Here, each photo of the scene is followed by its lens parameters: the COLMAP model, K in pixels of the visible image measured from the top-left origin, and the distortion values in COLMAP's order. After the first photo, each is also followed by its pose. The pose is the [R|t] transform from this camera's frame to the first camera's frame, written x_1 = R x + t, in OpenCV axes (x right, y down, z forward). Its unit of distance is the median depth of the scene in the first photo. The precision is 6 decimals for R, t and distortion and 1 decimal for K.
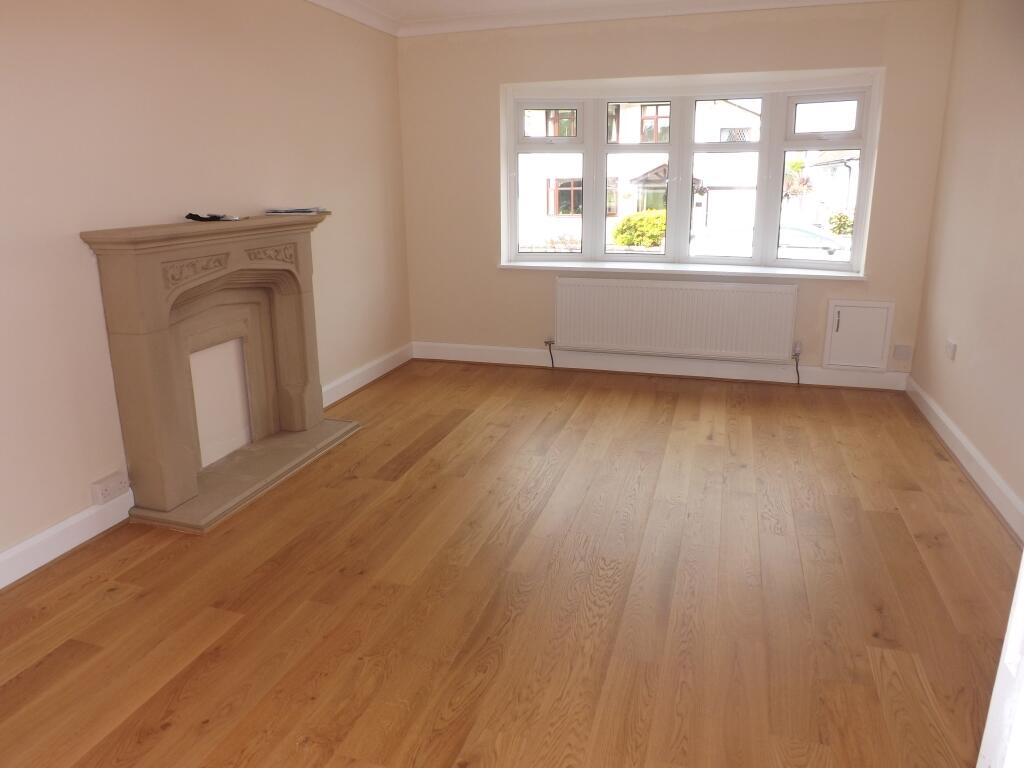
lens RADIAL K [[723.2, 0, 486.4], [0, 723.2, 386.3], [0, 0, 1]] dist [-0.093005, 0.032729]
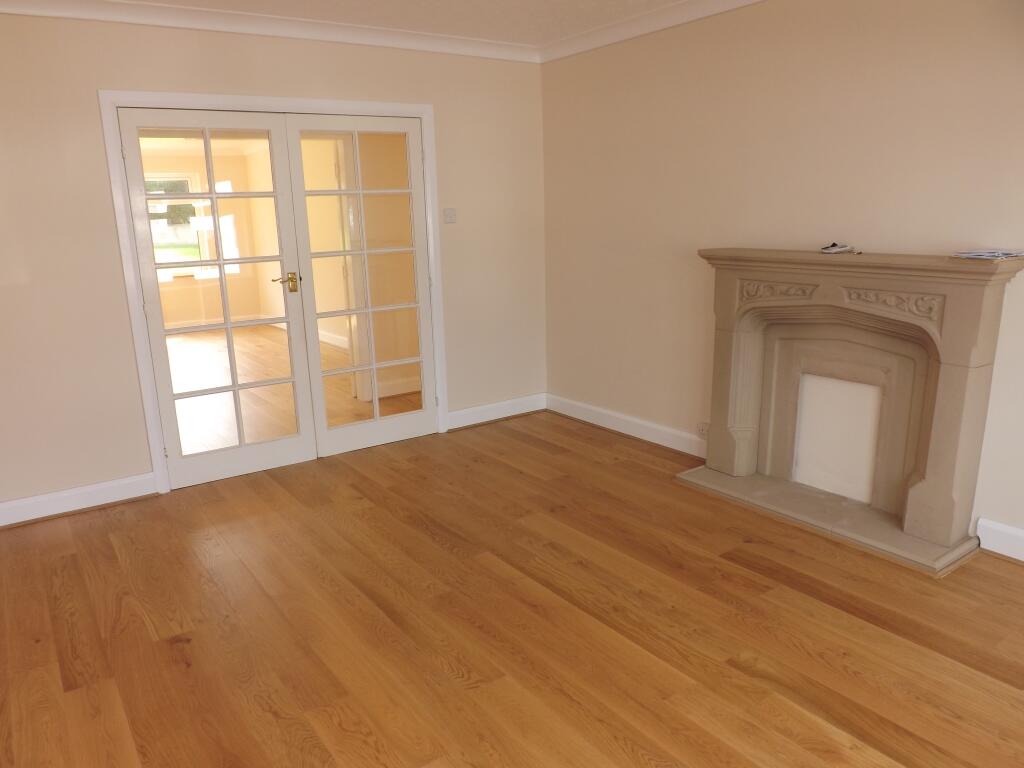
lens RADIAL K [[723.2, 0, 486.4], [0, 723.2, 386.3], [0, 0, 1]] dist [-0.093005, 0.032729]
pose [[-0.607822, 0.206549, -0.766740, 0.707950], [-0.185713, 0.901824, 0.390160, -0.361660], [0.772051, 0.379541, -0.509789, 1.207263]]
